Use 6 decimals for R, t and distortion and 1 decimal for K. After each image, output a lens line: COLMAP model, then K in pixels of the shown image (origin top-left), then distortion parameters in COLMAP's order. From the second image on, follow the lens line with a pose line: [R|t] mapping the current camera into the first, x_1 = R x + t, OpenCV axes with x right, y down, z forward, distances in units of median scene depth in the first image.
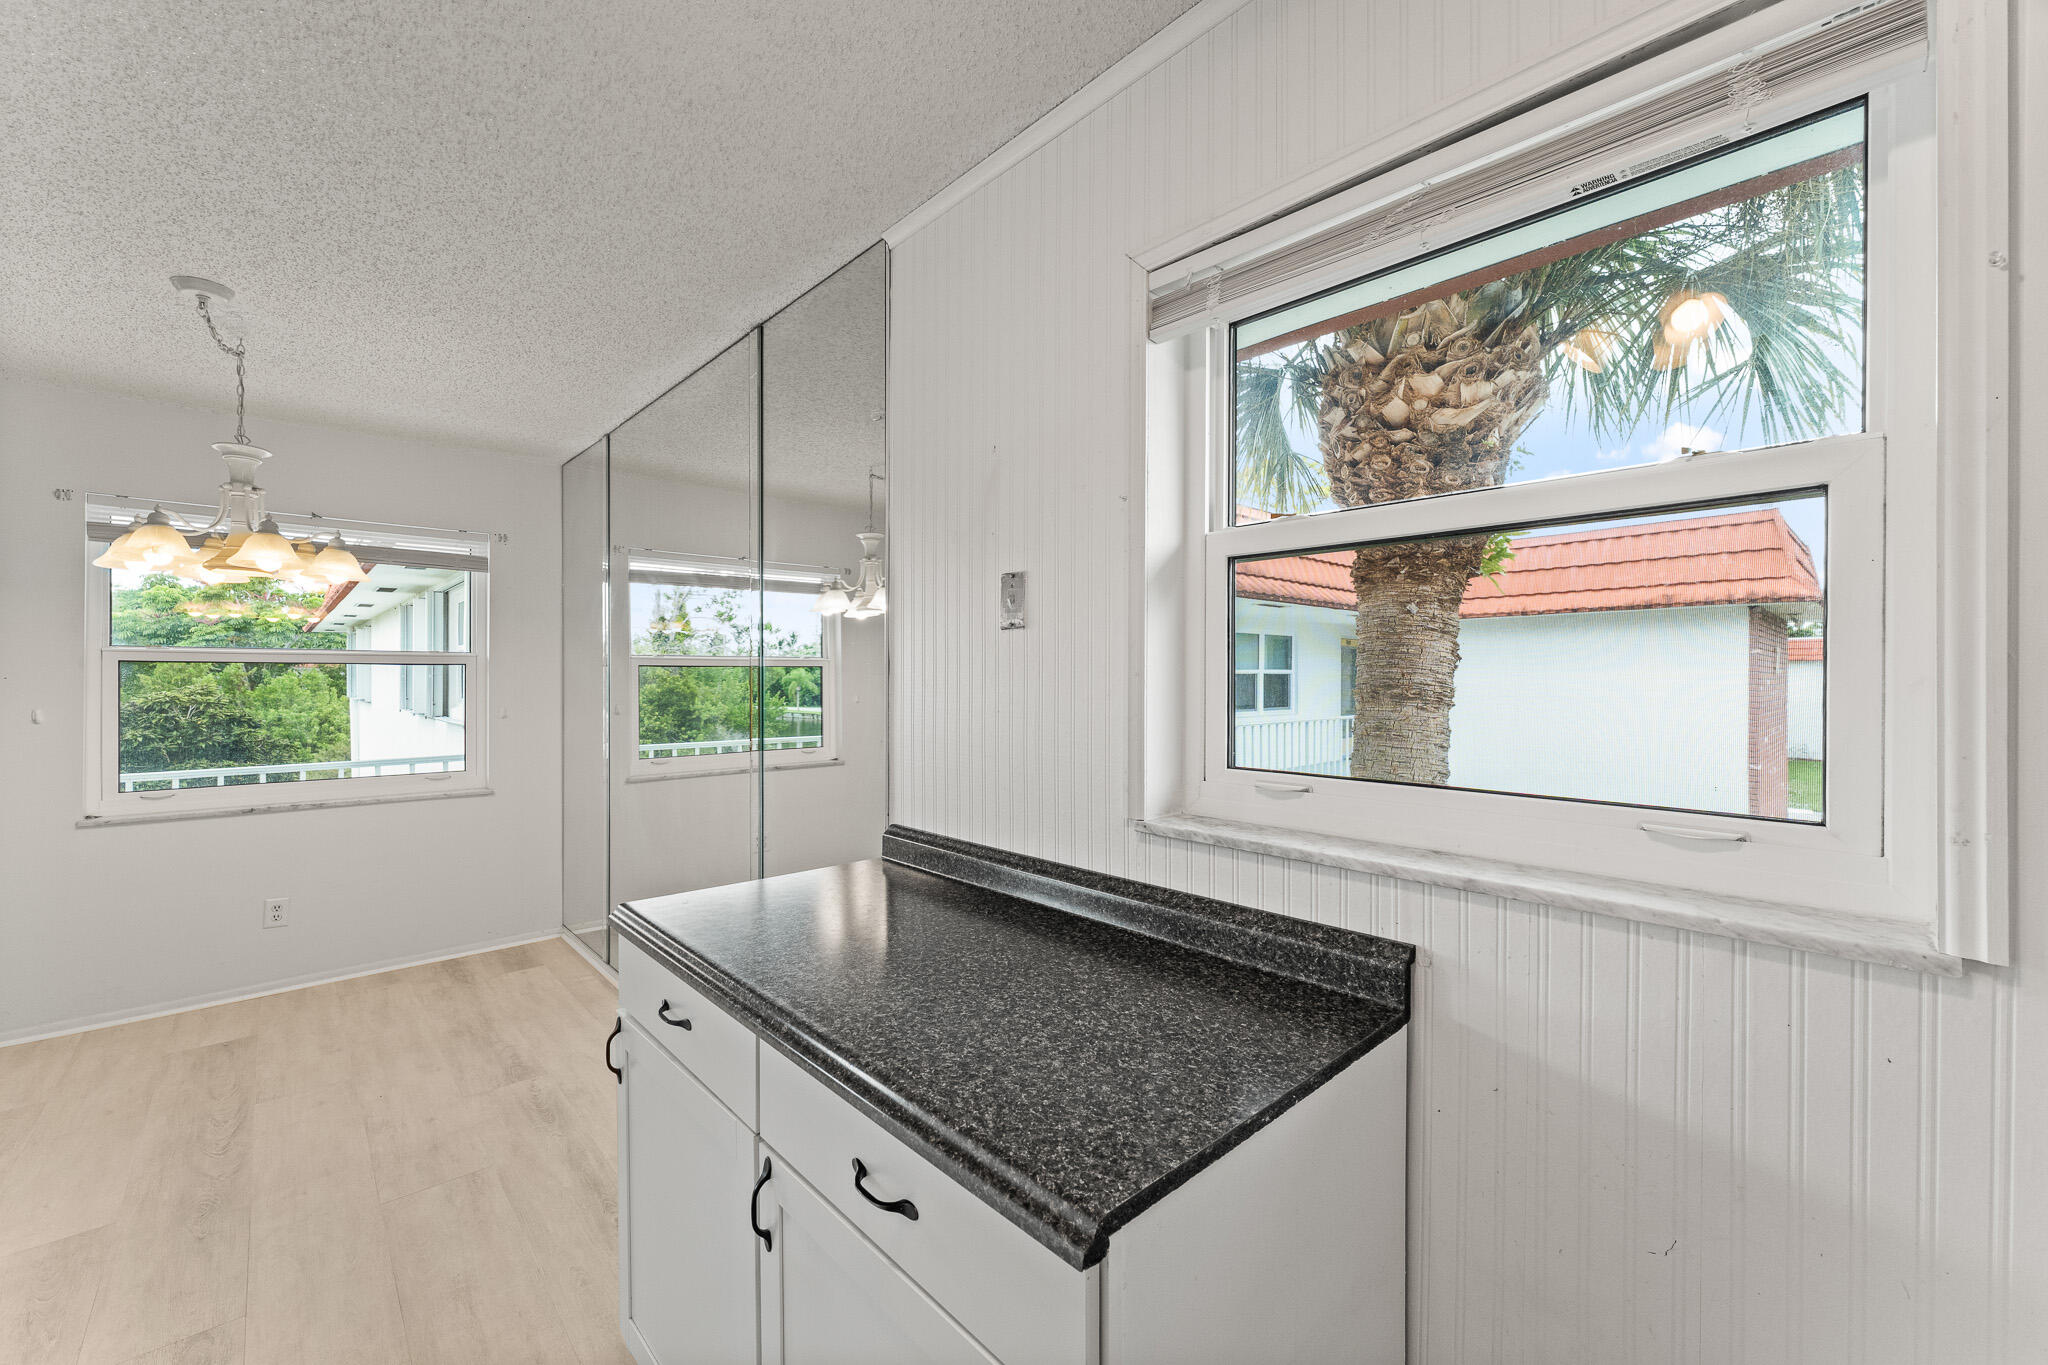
lens RADIAL K [[846.6, 0, 1064.6], [0, 846.6, 682.6], [0, 0, 1]] dist [0.001228, 0.000512]
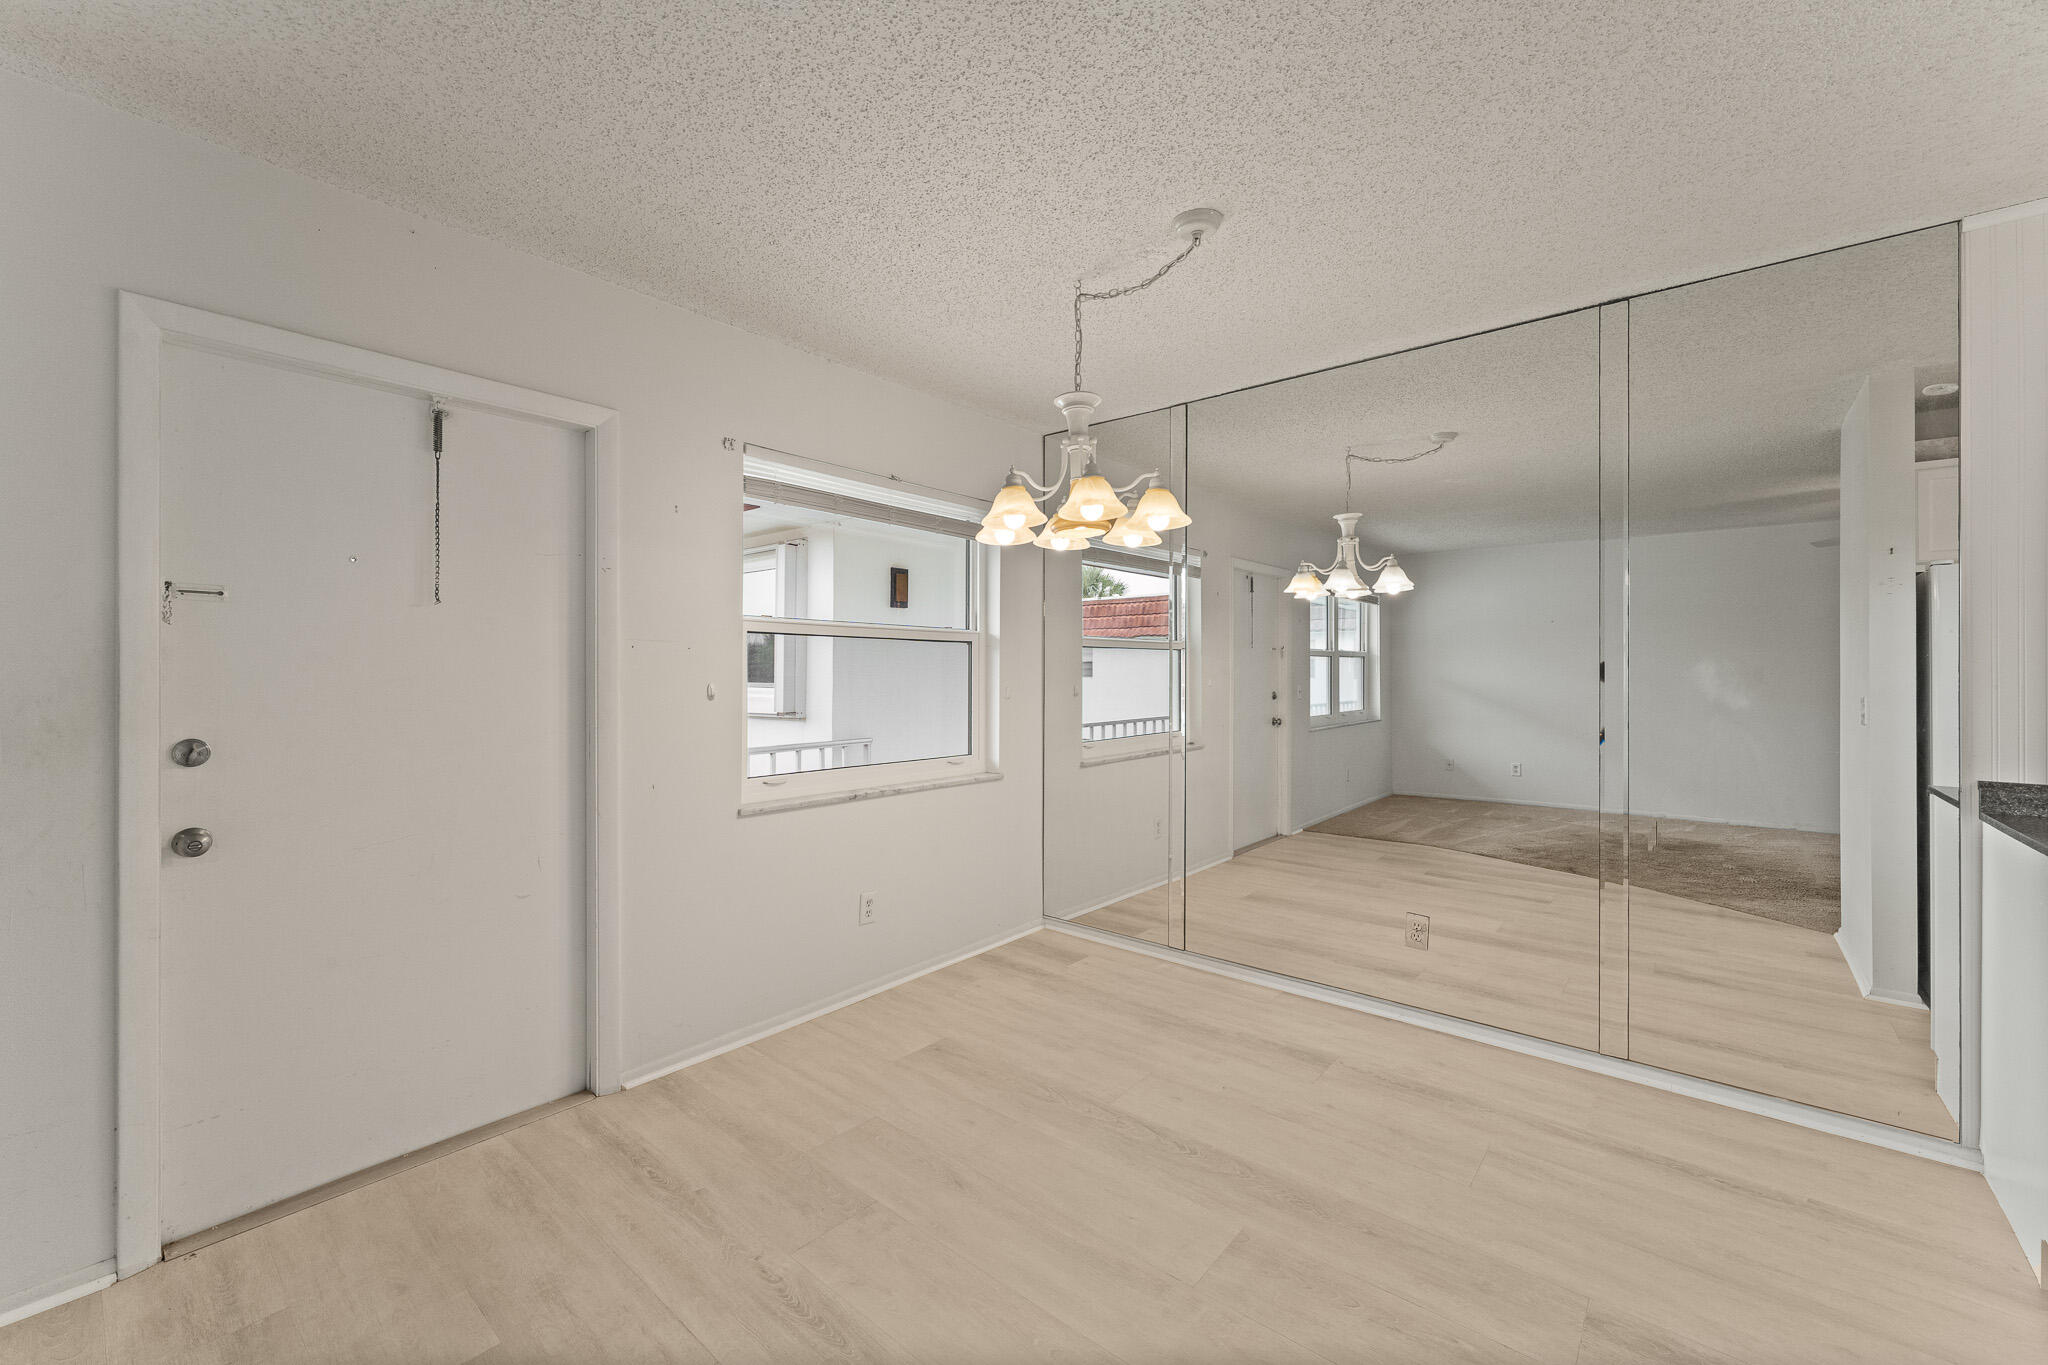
lens RADIAL K [[839.0, 0, 1079.0], [0, 839.0, 672.5], [0, 0, 1]] dist [-0.001453, 0.000361]
pose [[0.991146, -0.000036, 0.132774, -1.162701], [0.000864, 0.999981, -0.006180, 0.031252], [-0.132771, 0.006240, 0.991127, 0.094507]]
